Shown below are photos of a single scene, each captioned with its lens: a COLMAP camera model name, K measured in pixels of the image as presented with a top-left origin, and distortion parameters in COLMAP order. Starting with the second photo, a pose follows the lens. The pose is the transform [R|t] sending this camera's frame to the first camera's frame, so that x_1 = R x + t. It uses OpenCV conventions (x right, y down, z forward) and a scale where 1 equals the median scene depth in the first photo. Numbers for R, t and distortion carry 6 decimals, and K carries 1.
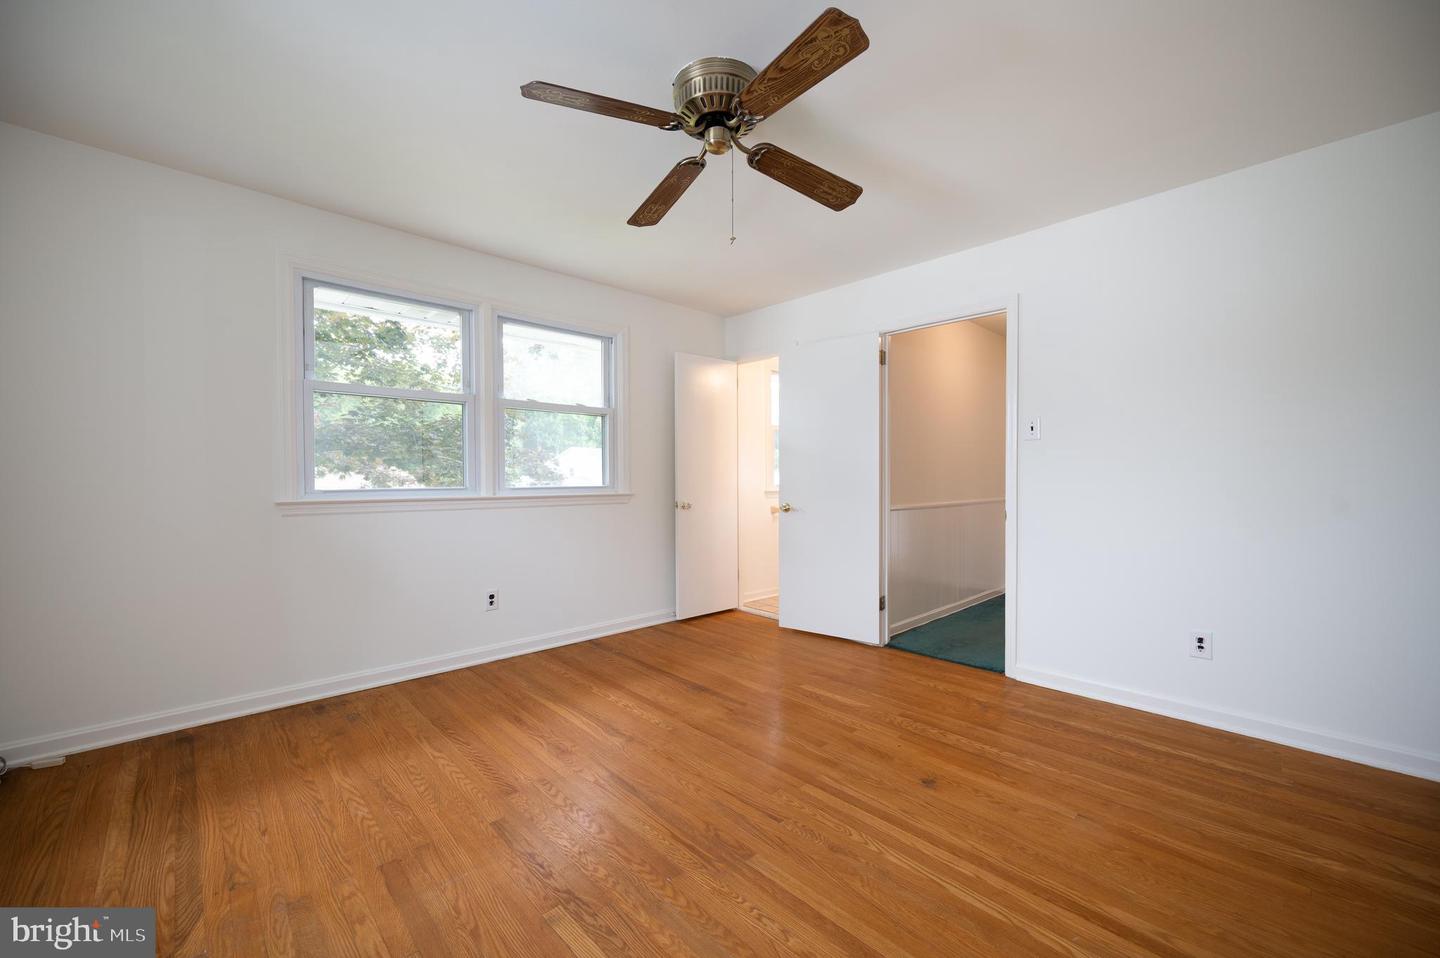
lens RADIAL K [[568.4, 0, 727.4], [0, 568.4, 484.3], [0, 0, 1]] dist [-0.000196, 0.000020]
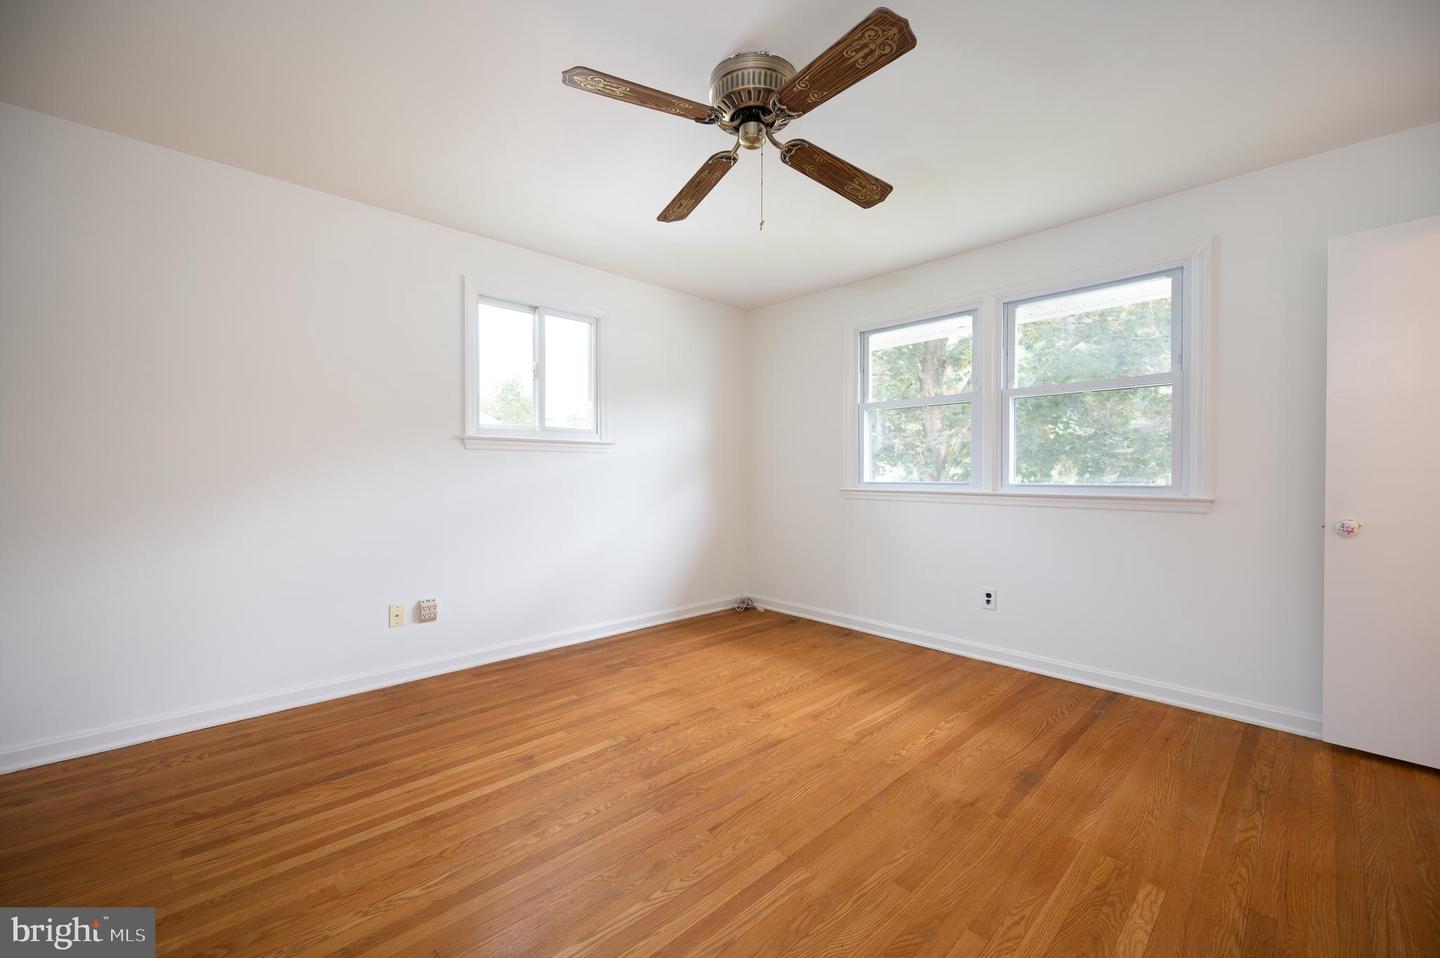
lens RADIAL K [[568.4, 0, 727.4], [0, 568.4, 484.3], [0, 0, 1]] dist [-0.000196, 0.000020]
pose [[0.004188, 0.024074, -0.999701, 0.720343], [-0.014676, 0.999604, 0.024010, -0.014628], [0.999884, 0.014571, 0.004539, 0.700383]]
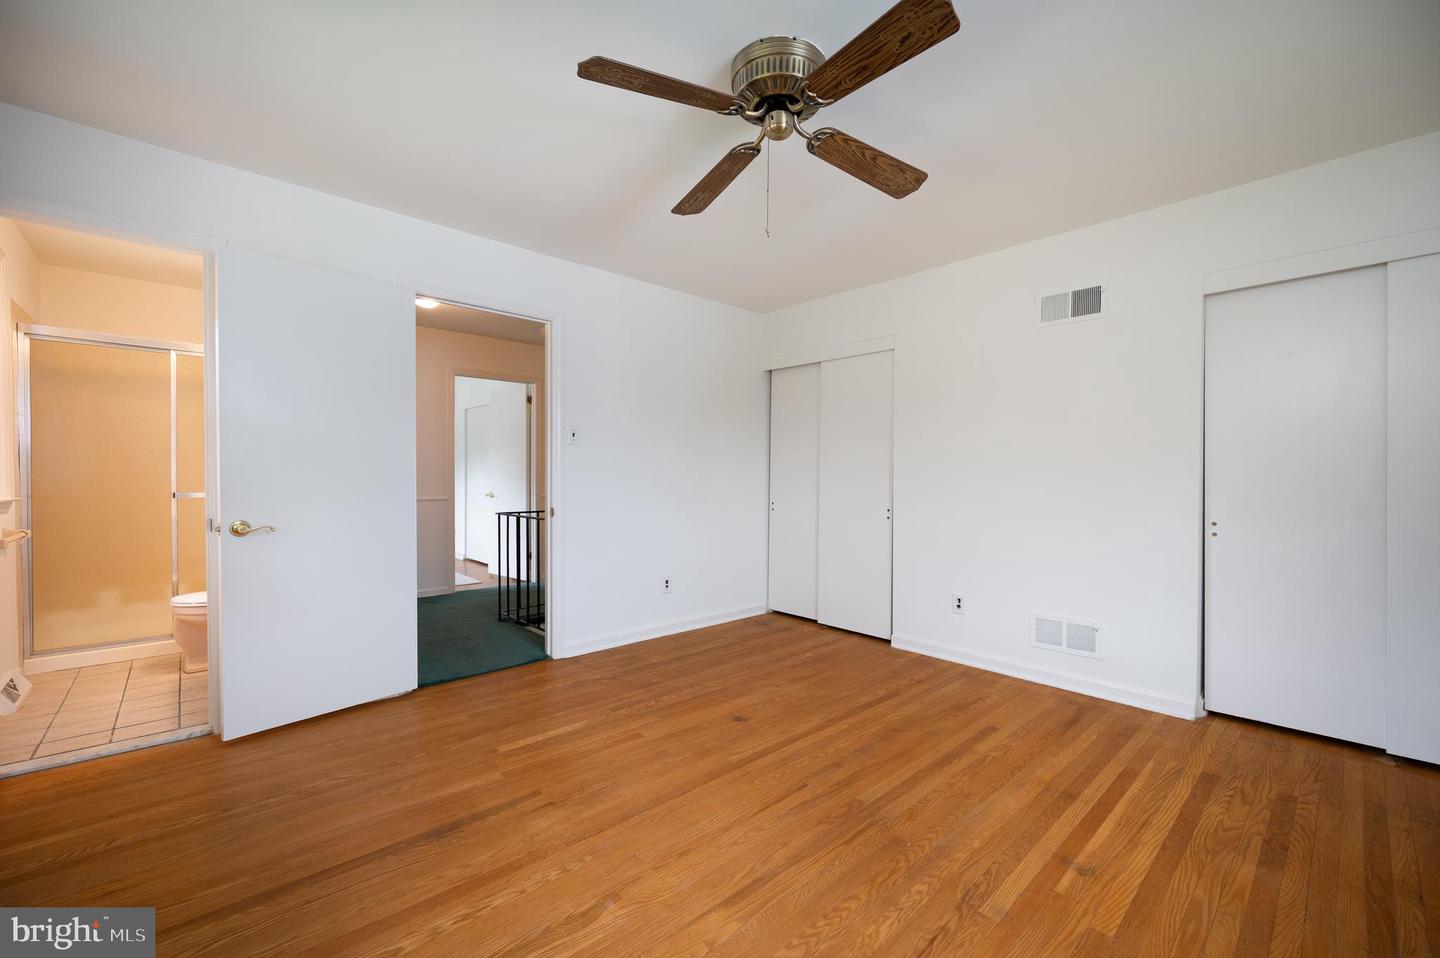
lens RADIAL K [[578.5, 0, 716.7], [0, 578.5, 472.1], [0, 0, 1]] dist [0.000373, 0.000157]
pose [[0.030092, 0.010574, 0.999491, -0.729941], [0.006139, 0.999923, -0.010763, -0.007824], [-0.999528, 0.006460, 0.030025, 0.784399]]
